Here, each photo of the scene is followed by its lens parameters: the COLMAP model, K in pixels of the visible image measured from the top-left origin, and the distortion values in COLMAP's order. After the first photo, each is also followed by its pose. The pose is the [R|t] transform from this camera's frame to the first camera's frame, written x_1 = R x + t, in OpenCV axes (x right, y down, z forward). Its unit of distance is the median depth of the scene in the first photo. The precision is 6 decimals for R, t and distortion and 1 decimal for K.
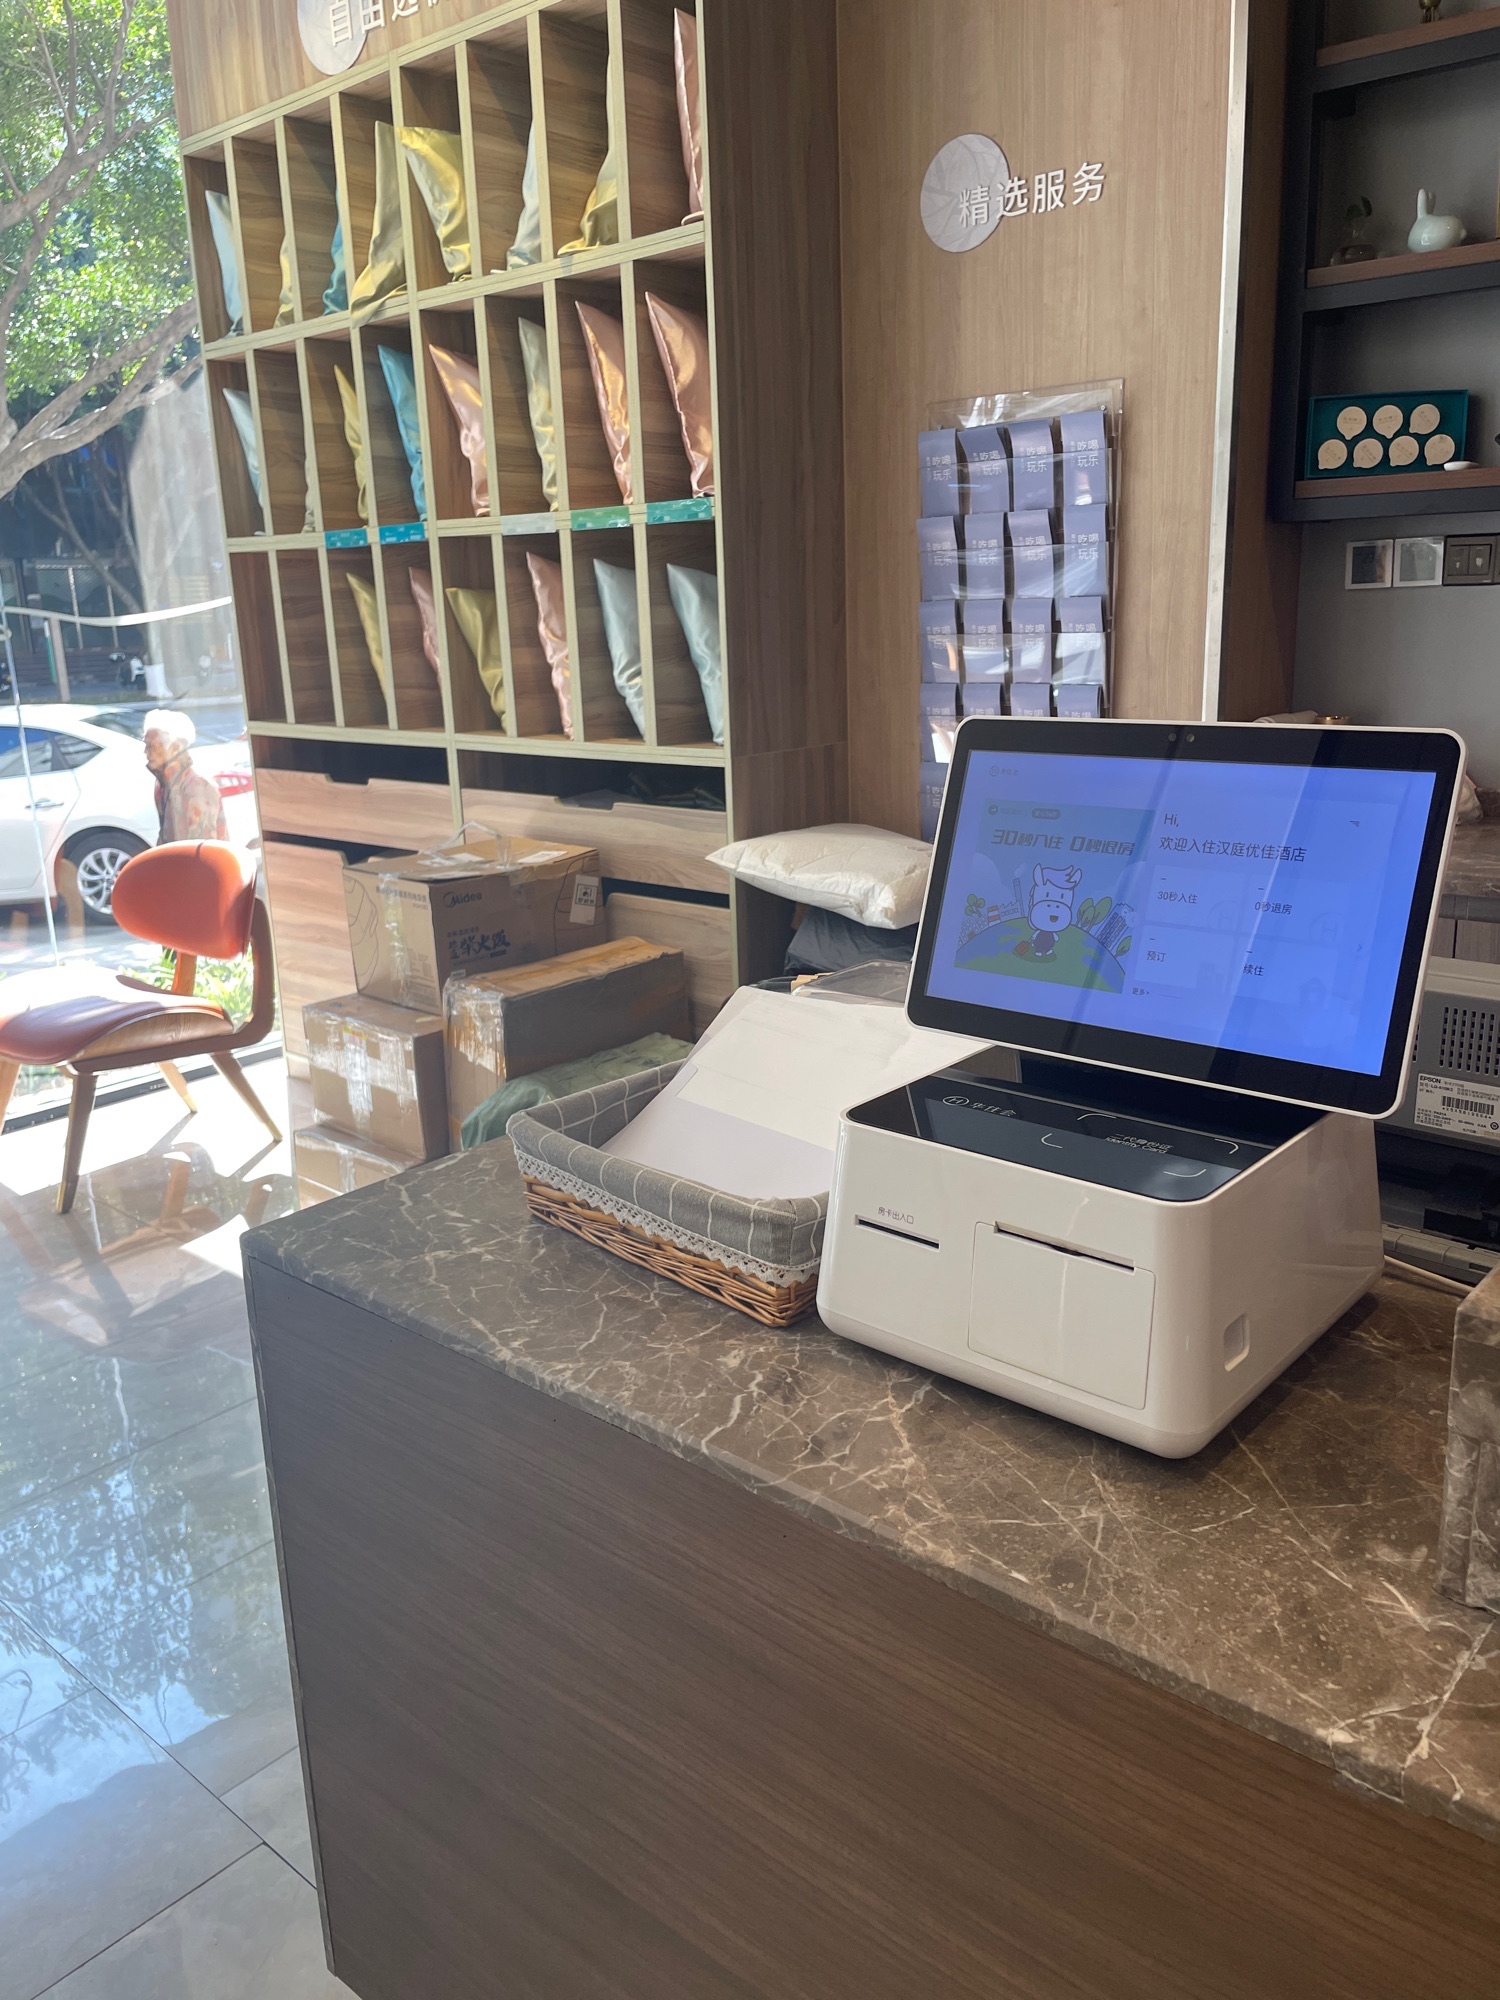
lens RADIAL K [[1501.2, 0, 740.9], [0, 1501.2, 1005.7], [0, 0, 1]] dist [0.051776, -0.062593]
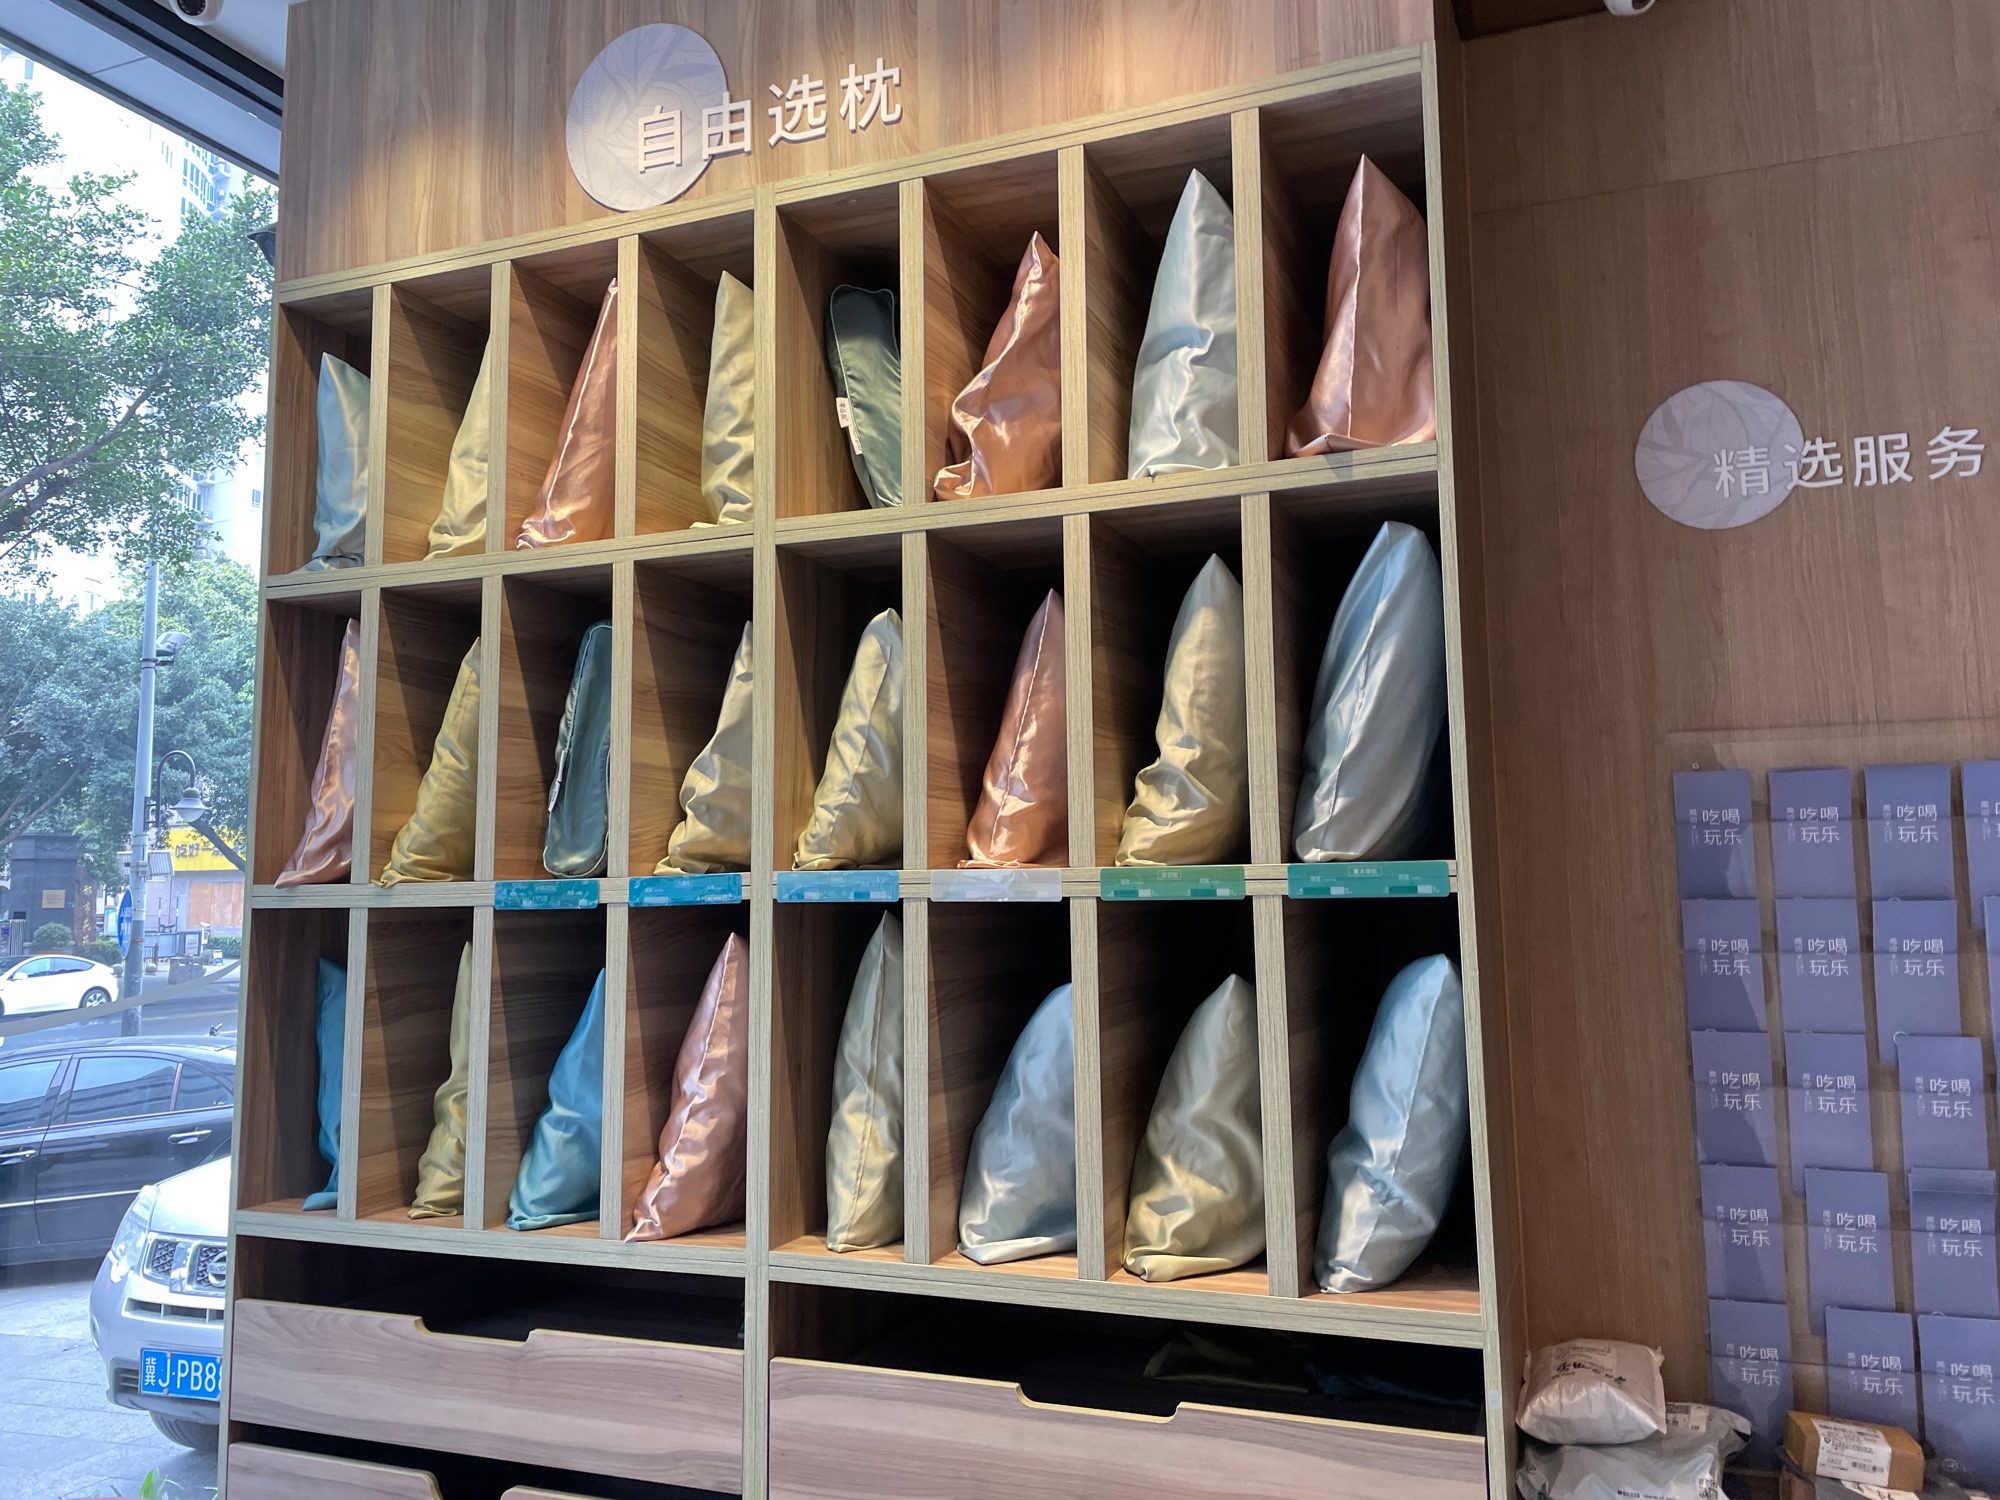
lens RADIAL K [[1501.2, 0, 1014.8], [0, 1501.2, 729.3], [0, 0, 1]] dist [0.051776, -0.062593]
pose [[0.939747, 0.056124, 0.337232, -0.331795], [0.073462, 0.930238, -0.359527, -0.170739], [-0.333884, 0.362639, 0.870066, 0.483591]]
